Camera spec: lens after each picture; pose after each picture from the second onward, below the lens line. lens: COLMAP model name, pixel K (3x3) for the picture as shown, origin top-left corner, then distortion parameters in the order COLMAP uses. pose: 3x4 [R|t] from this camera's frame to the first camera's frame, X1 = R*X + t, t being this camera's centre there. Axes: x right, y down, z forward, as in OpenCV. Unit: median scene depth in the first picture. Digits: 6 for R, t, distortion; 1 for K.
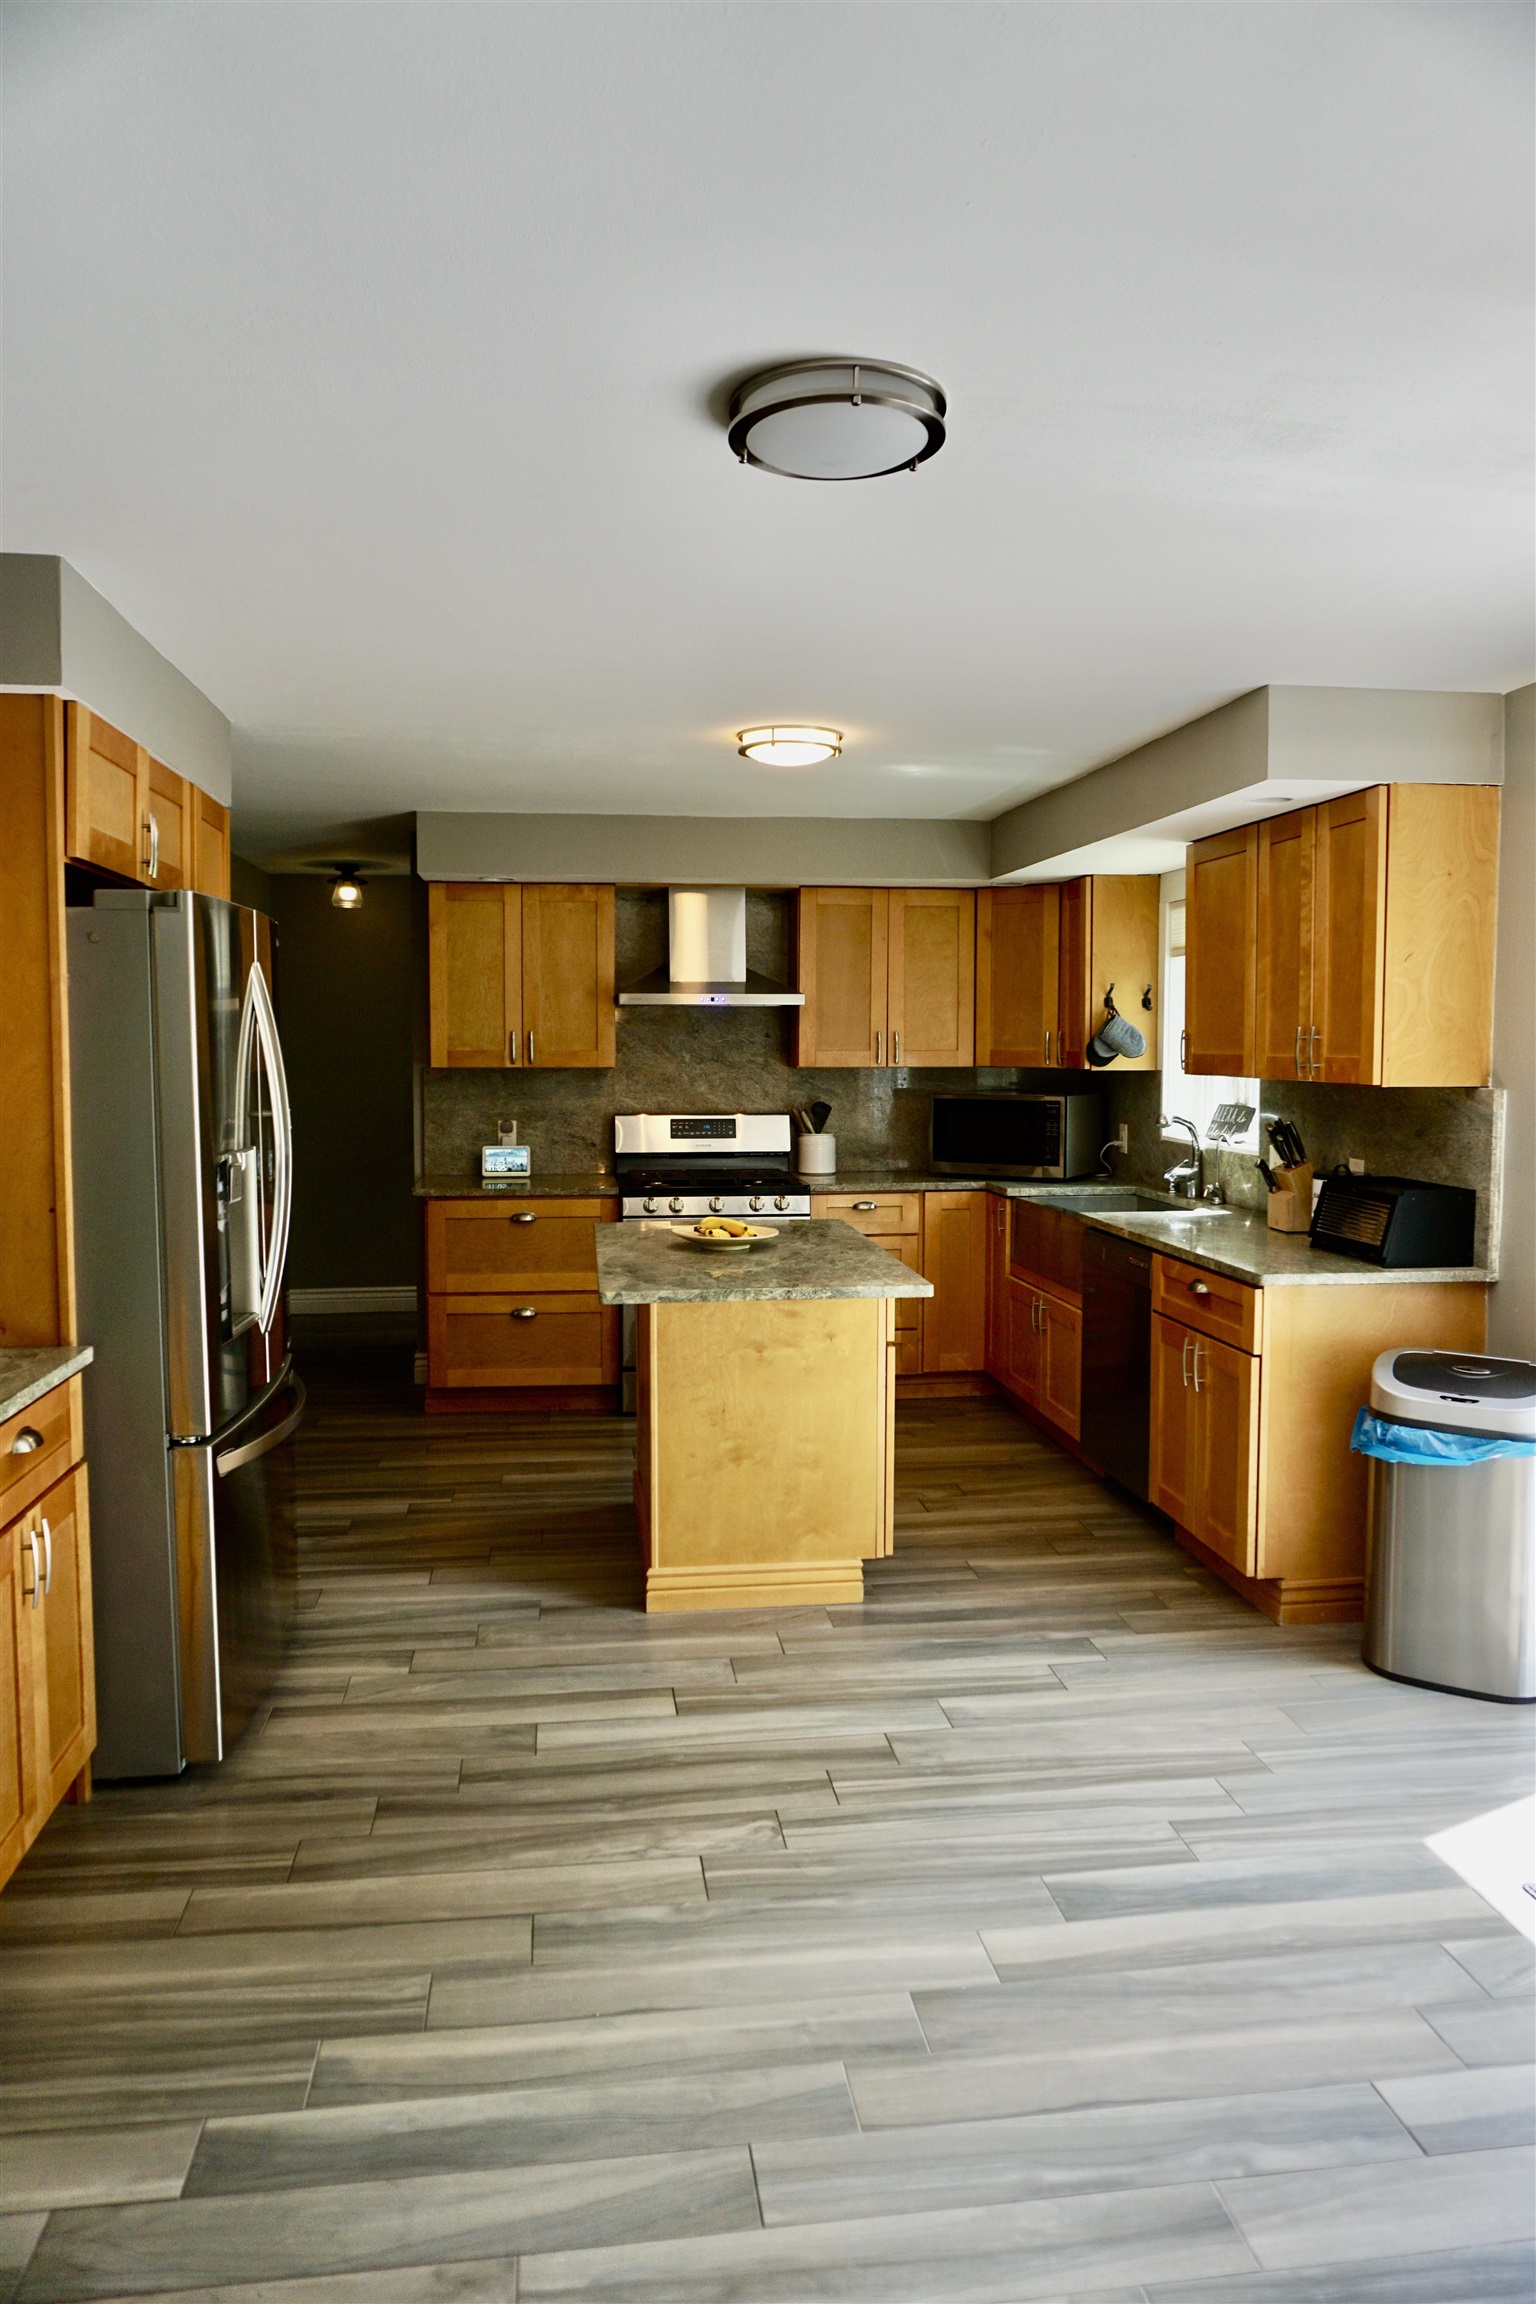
lens RADIAL K [[1559.7, 0, 761.4], [0, 1559.7, 1148.1], [0, 0, 1]] dist [-0.047554, 0.003913]
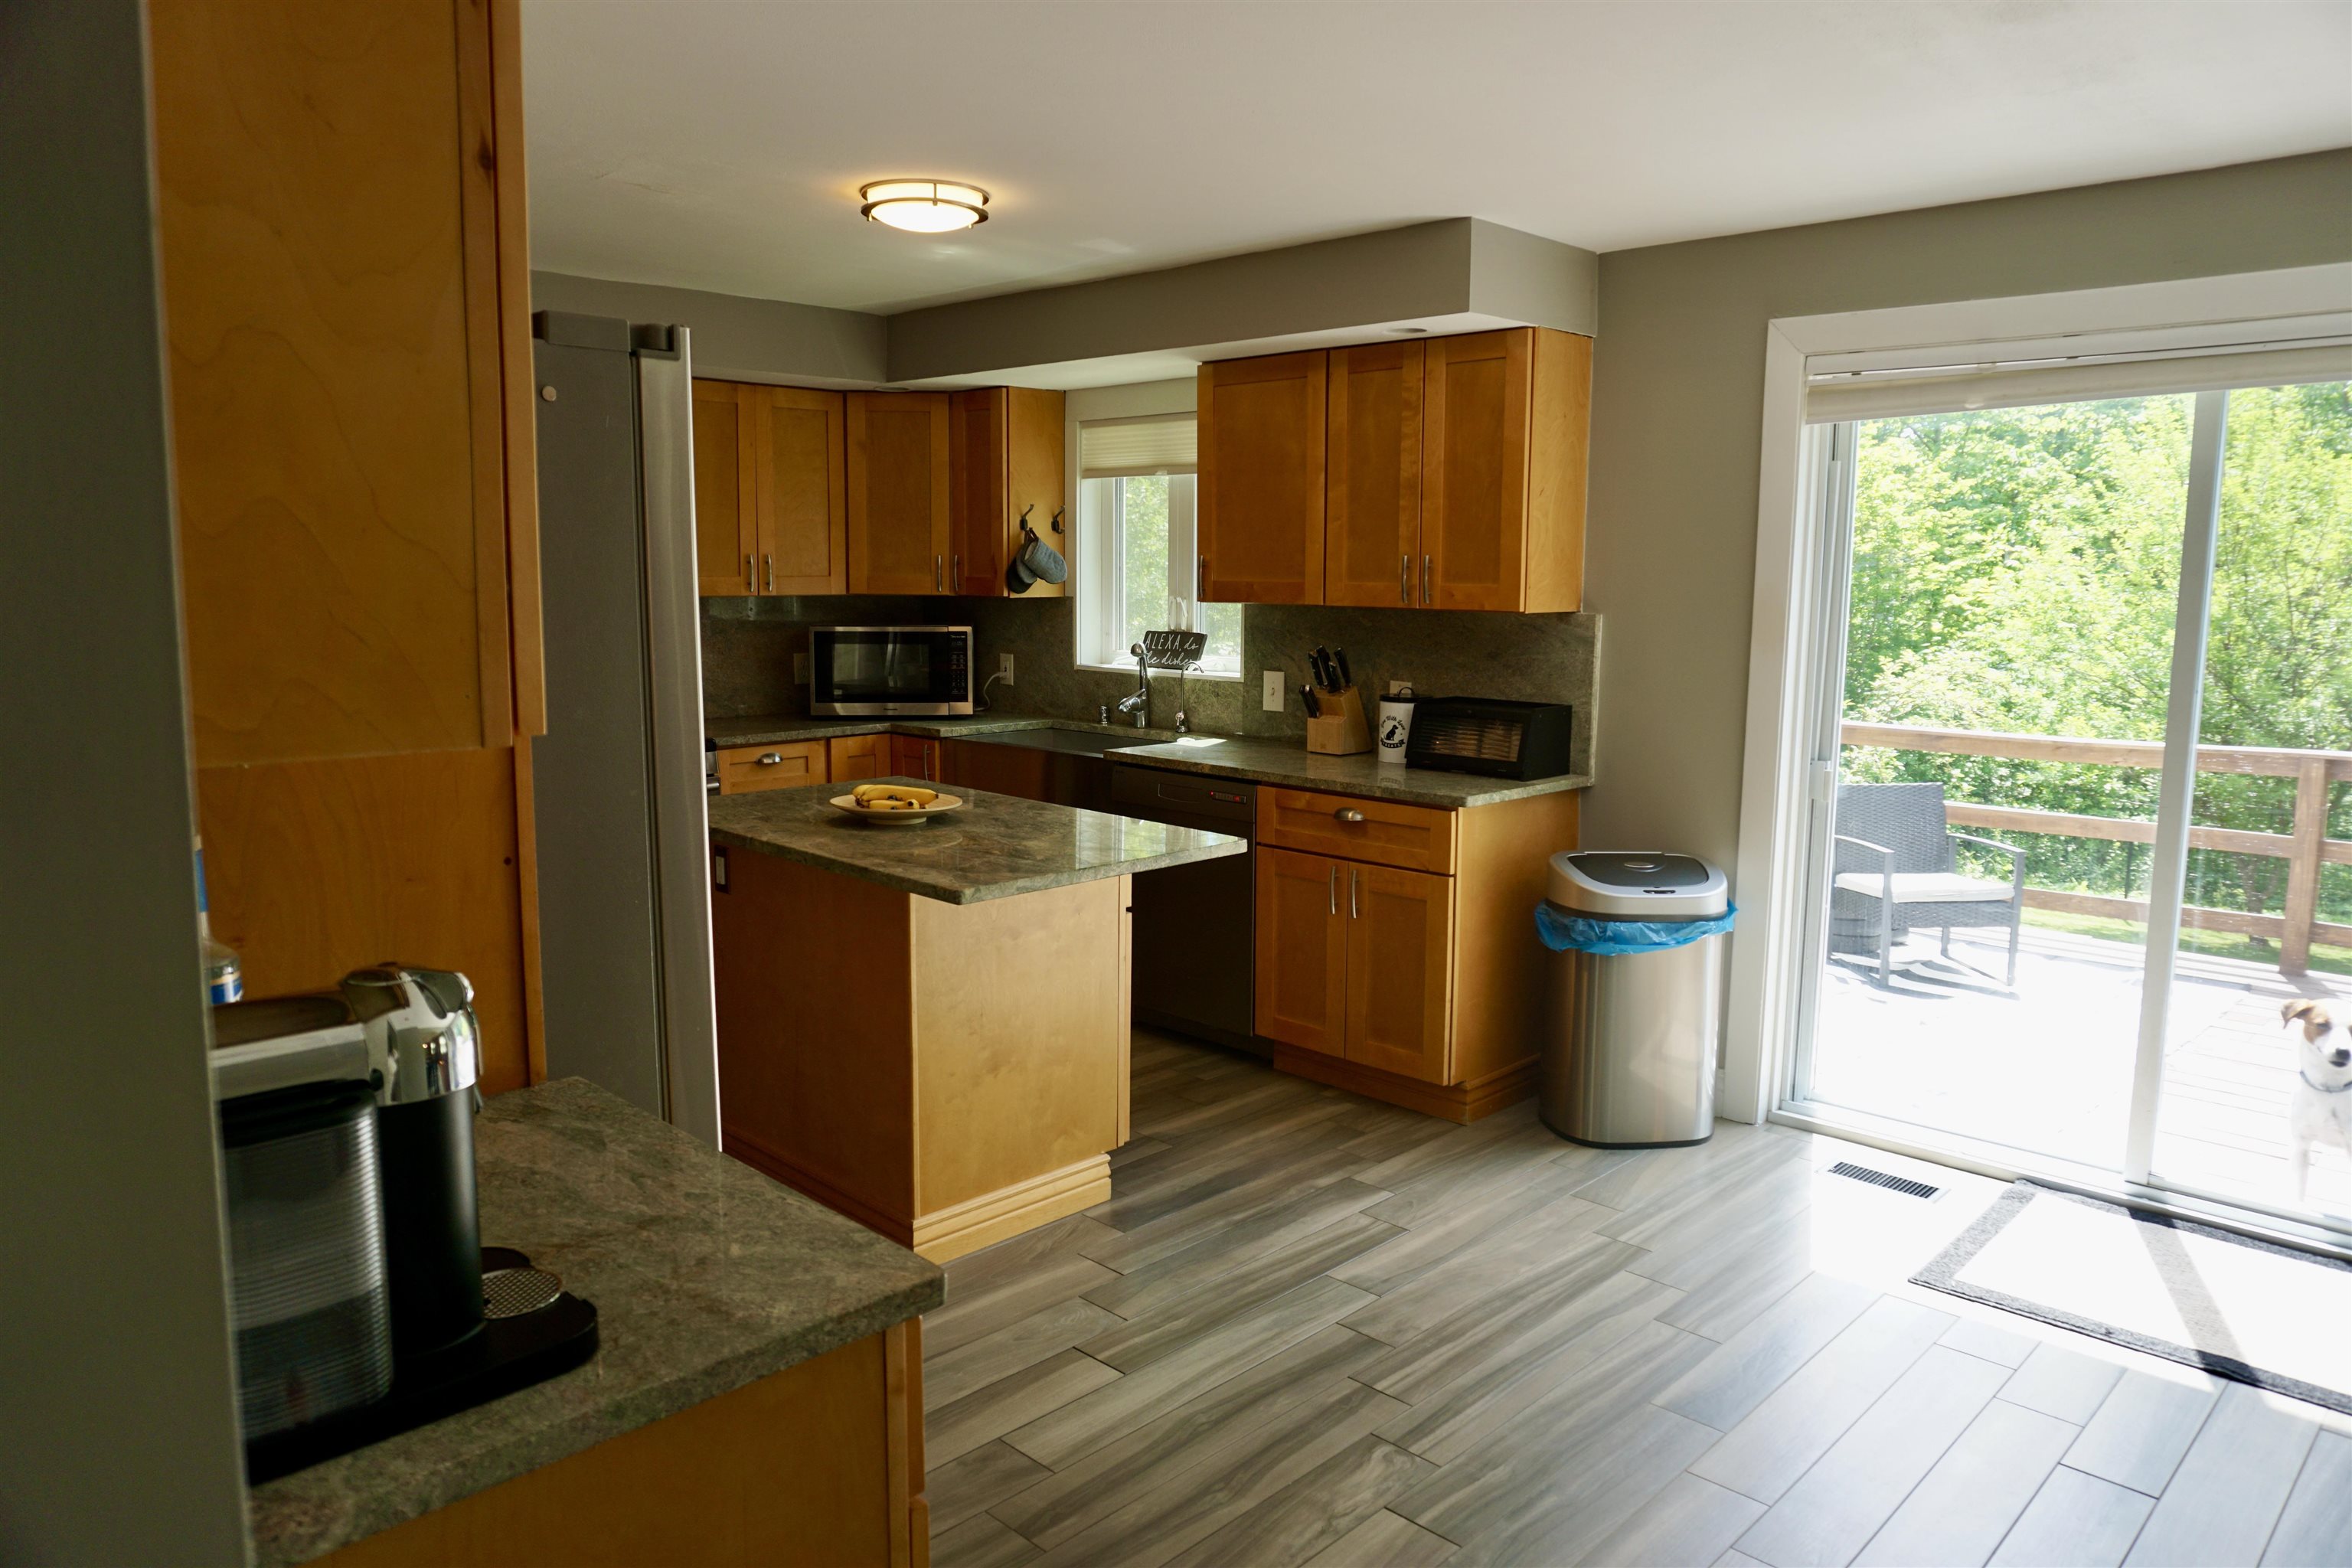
lens RADIAL K [[1592.2, 0, 1172.5], [0, 1592.2, 789.3], [0, 0, 1]] dist [-0.047554, 0.003913]
pose [[0.780973, -0.082505, 0.619092, -0.460789], [0.036340, 0.995560, 0.086834, -0.021654], [-0.623507, -0.045317, 0.780503, 0.276963]]
